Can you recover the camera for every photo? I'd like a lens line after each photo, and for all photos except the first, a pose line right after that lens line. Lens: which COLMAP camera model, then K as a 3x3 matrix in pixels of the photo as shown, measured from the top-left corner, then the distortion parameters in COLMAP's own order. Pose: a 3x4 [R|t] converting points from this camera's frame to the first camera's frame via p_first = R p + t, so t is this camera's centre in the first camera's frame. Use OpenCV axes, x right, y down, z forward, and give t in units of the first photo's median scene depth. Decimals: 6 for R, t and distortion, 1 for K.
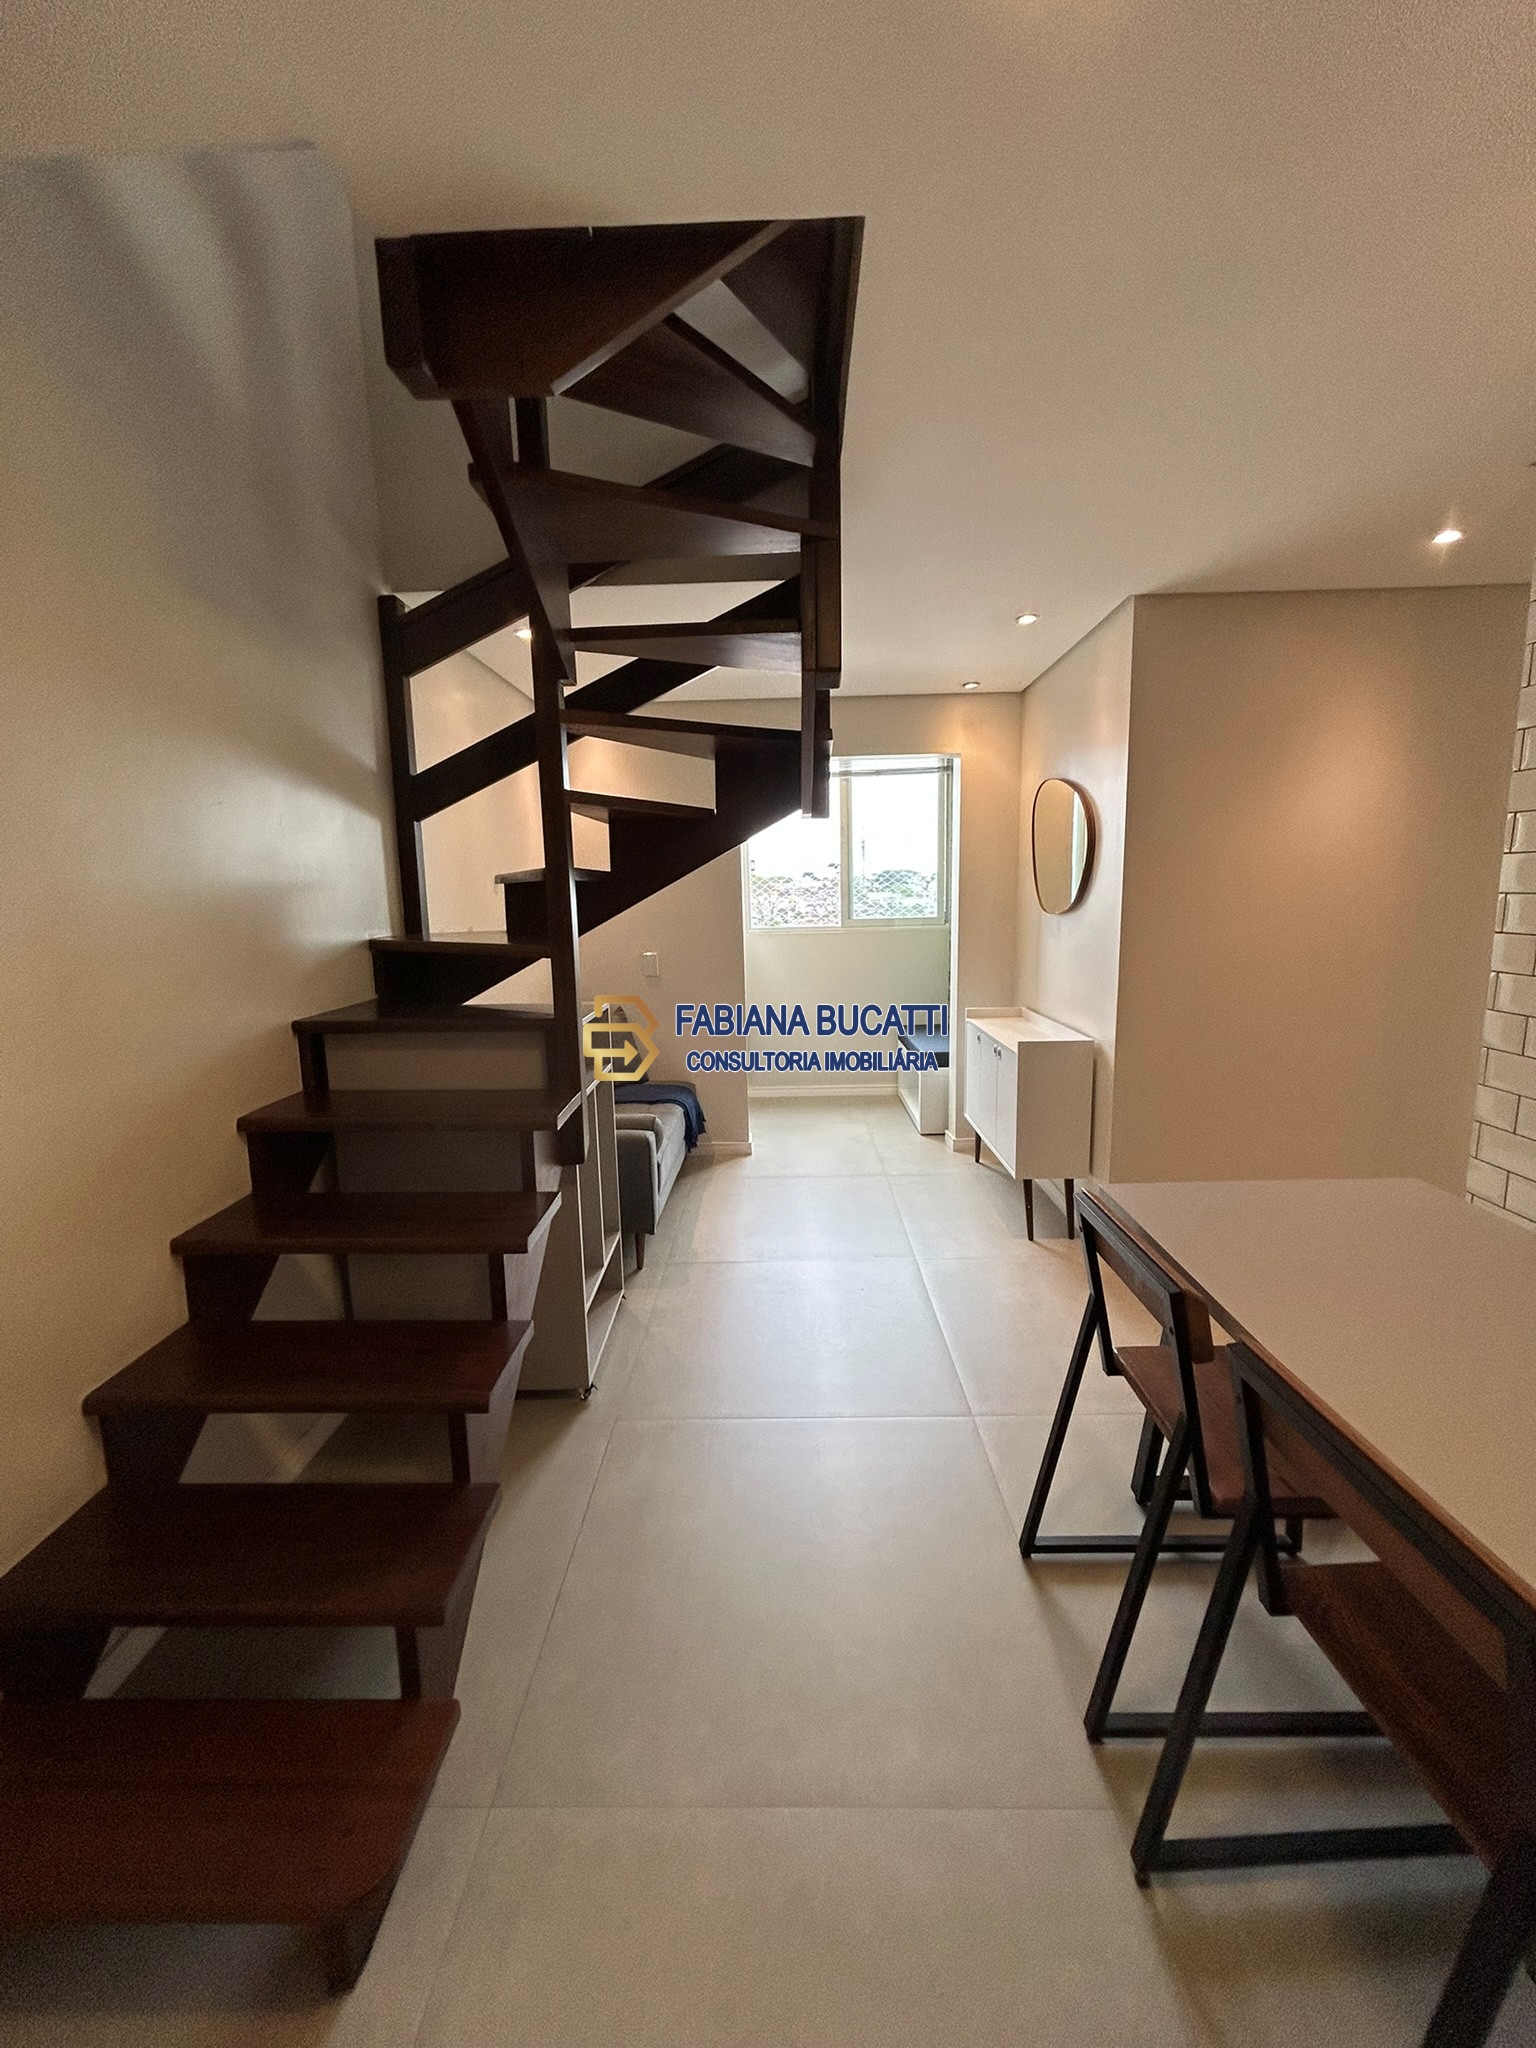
lens RADIAL K [[827.1, 0, 768.0], [0, 827.1, 1024.0], [0, 0, 1]] dist [-0.005255, 0.000570]
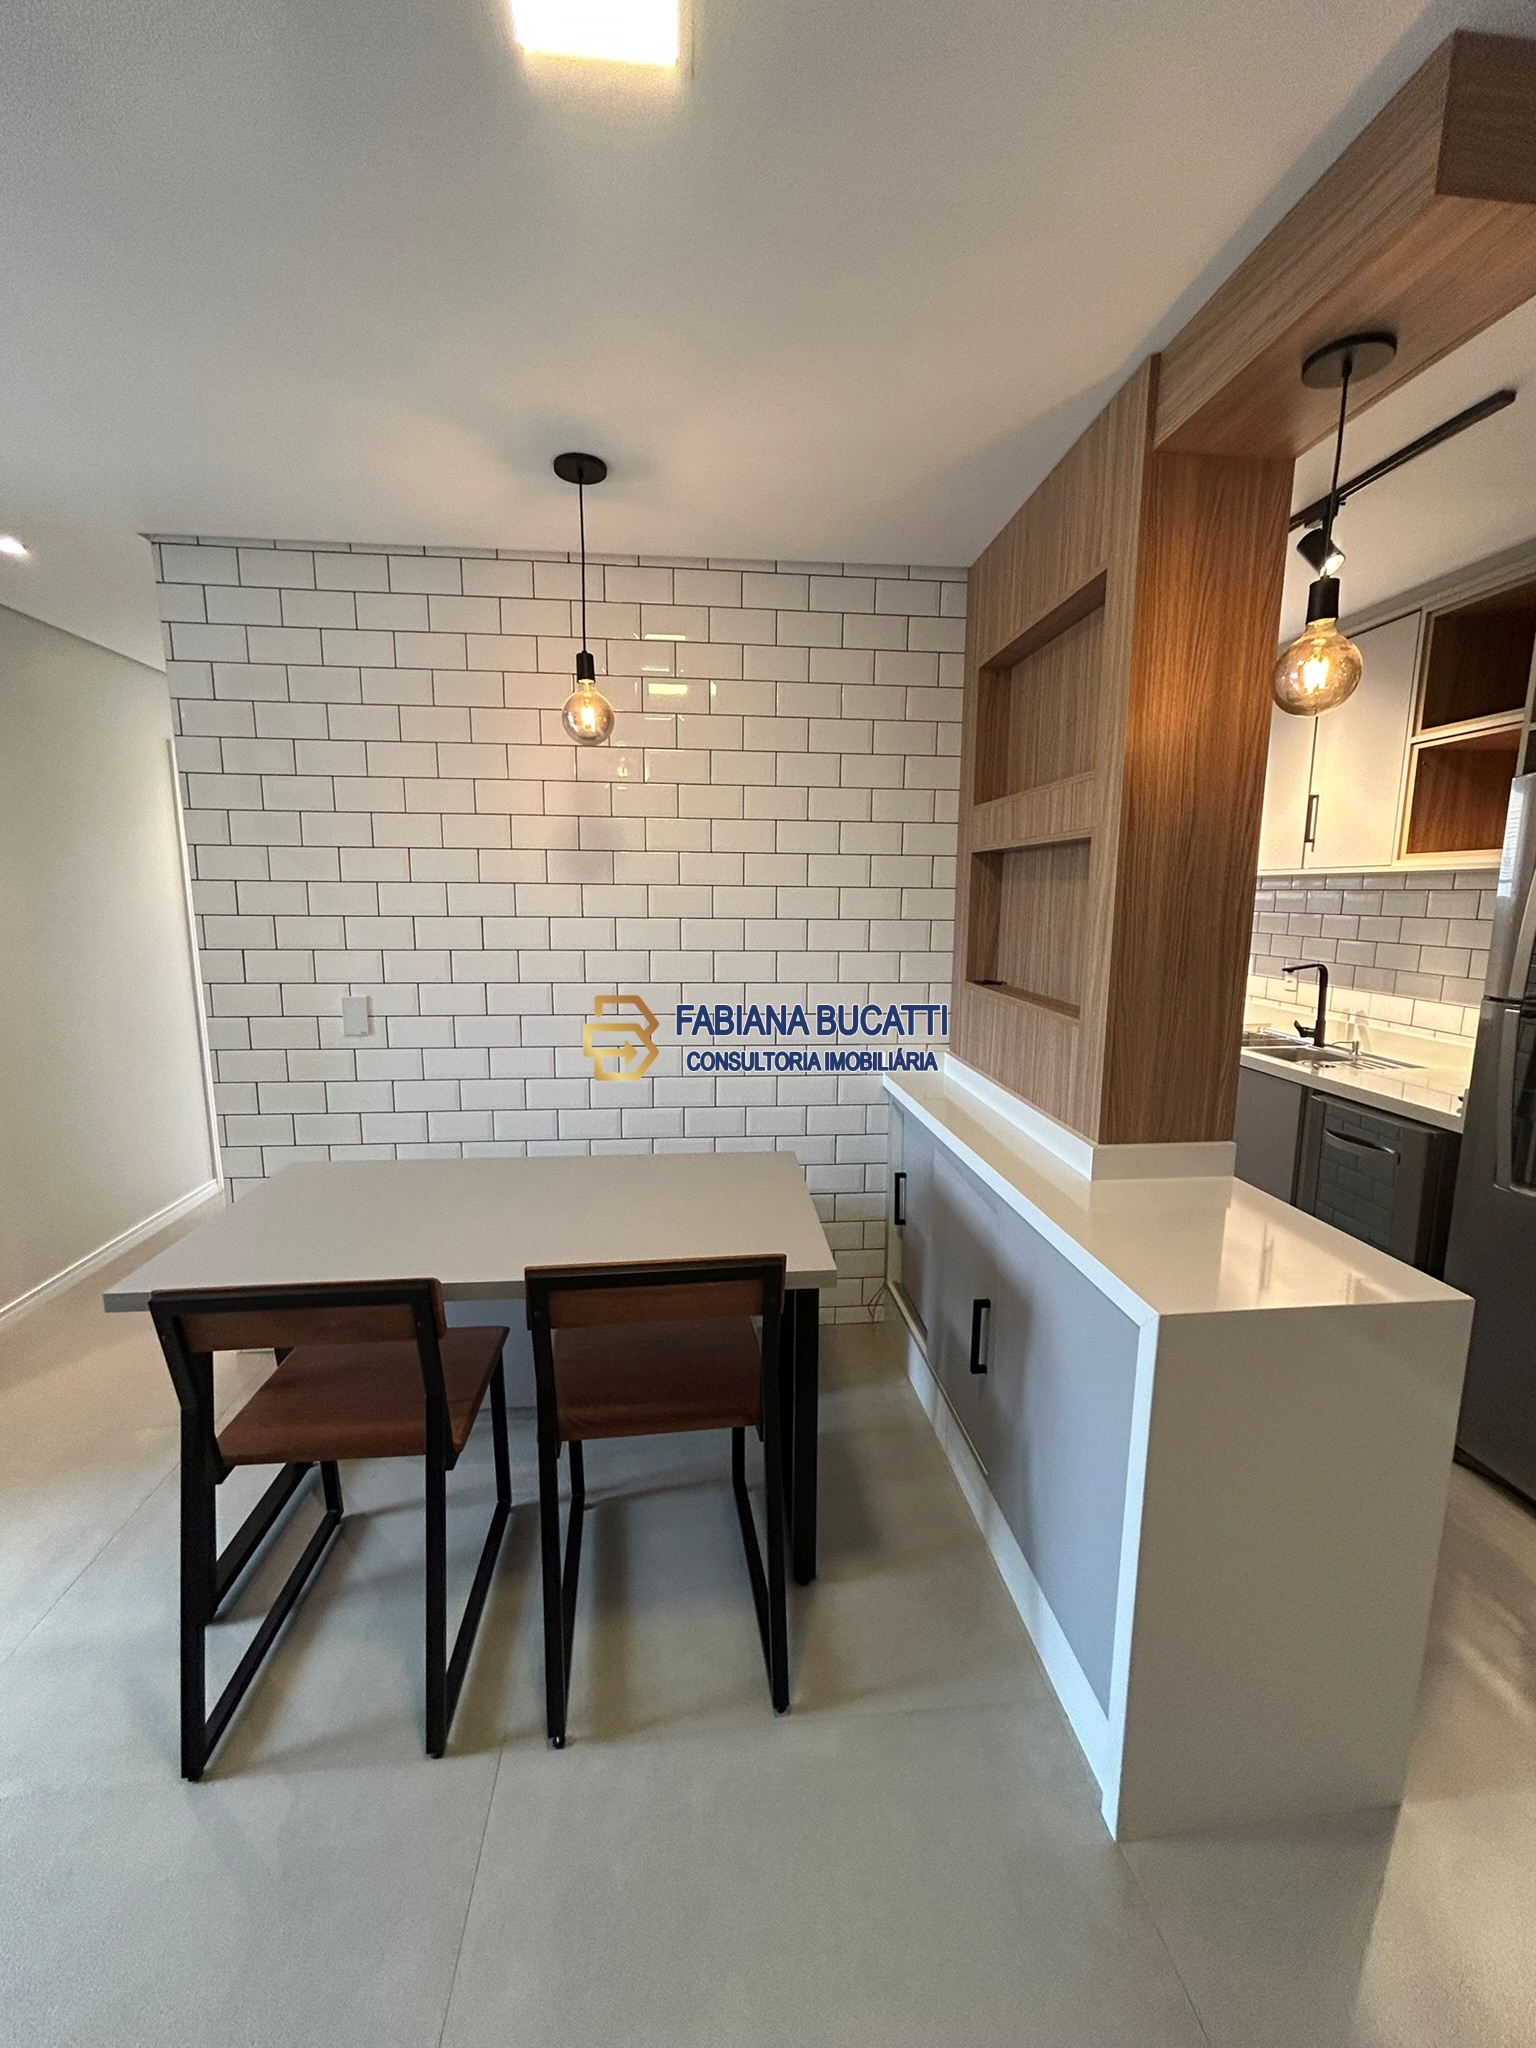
lens RADIAL K [[827.1, 0, 768.0], [0, 827.1, 1024.0], [0, 0, 1]] dist [-0.005255, 0.000570]
pose [[-0.122769, -0.135583, 0.983130, -0.219790], [0.155812, 0.975706, 0.154016, -0.040681], [-0.980128, 0.172092, -0.098660, 0.230484]]
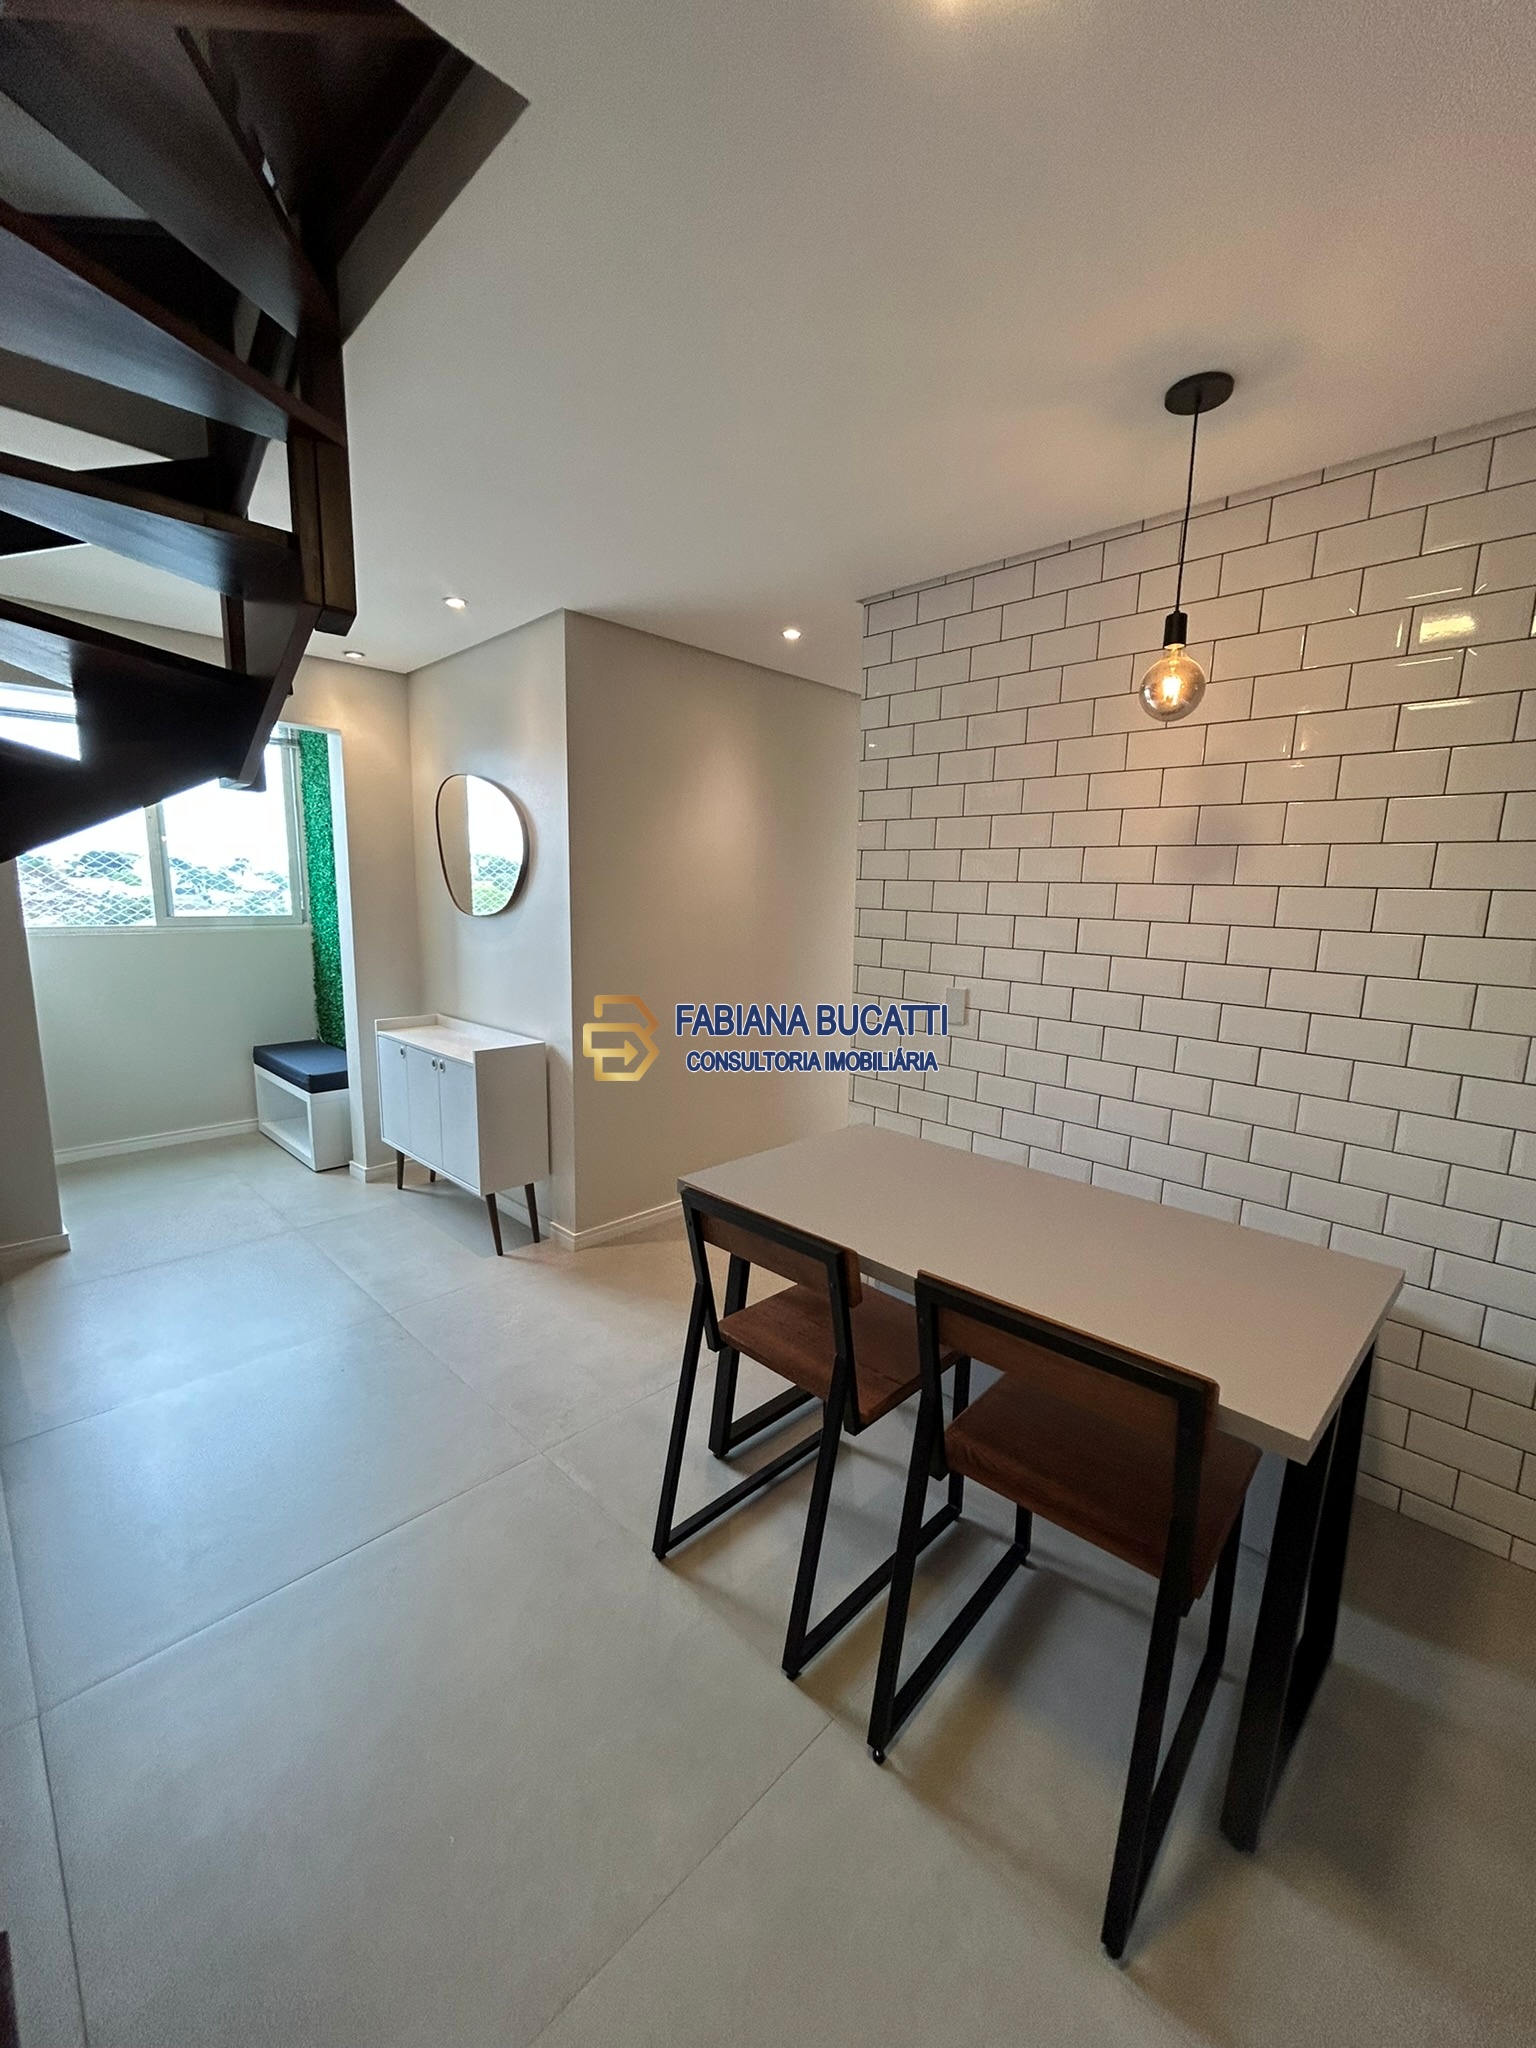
lens RADIAL K [[831.8, 0, 770.7], [0, 831.8, 1022.7], [0, 0, 1]] dist [-0.000126, 0.000367]
pose [[0.683887, -0.081121, 0.725064, -0.149336], [0.080321, 0.996130, 0.035688, -0.017763], [-0.725153, 0.033831, 0.687756, 0.095645]]
